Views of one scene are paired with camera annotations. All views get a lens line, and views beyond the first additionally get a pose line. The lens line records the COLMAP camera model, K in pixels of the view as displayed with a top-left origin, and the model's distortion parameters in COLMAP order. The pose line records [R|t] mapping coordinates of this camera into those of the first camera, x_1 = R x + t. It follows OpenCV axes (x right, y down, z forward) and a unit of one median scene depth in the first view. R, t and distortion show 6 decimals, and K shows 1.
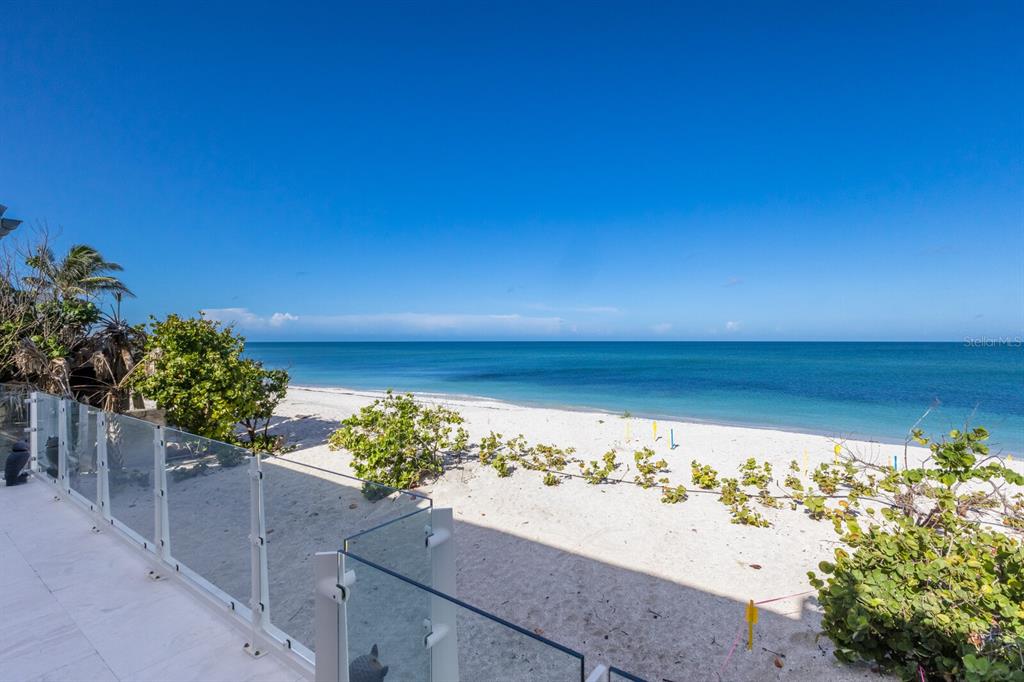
lens RADIAL K [[491.4, 0, 512.2], [0, 491.4, 342.4], [0, 0, 1]] dist [-0.002822, -0.000129]
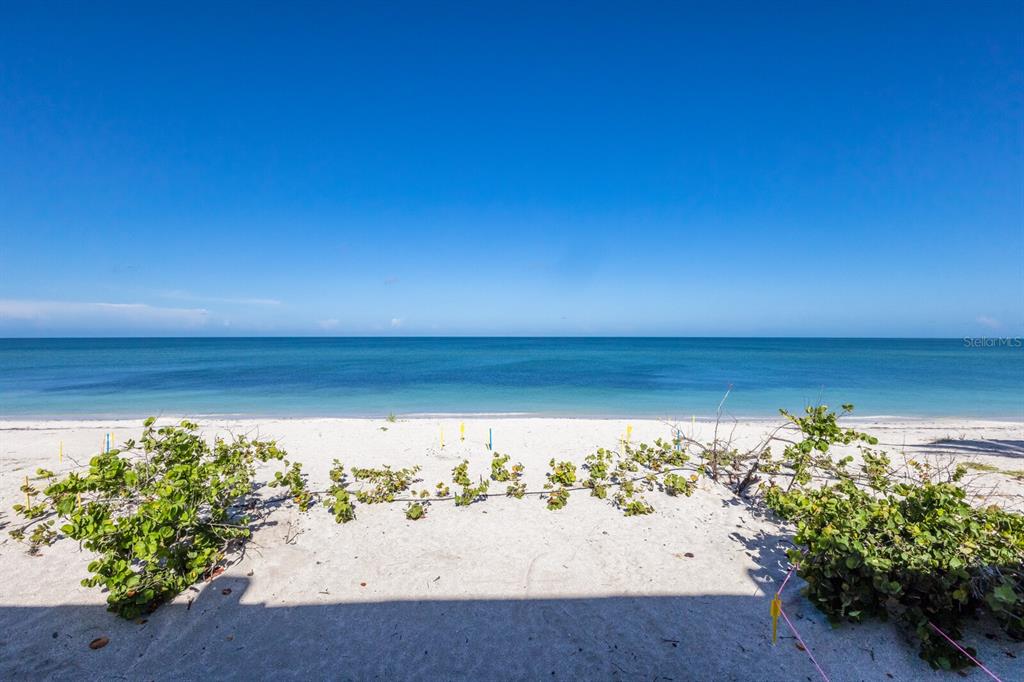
lens RADIAL K [[491.4, 0, 514.1], [0, 491.4, 338.2], [0, 0, 1]] dist [-0.002822, -0.000129]
pose [[0.784825, -0.004114, 0.619703, -0.273458], [0.004120, 0.999991, 0.001421, 0.000364], [-0.619703, 0.001438, 0.784835, 0.270392]]
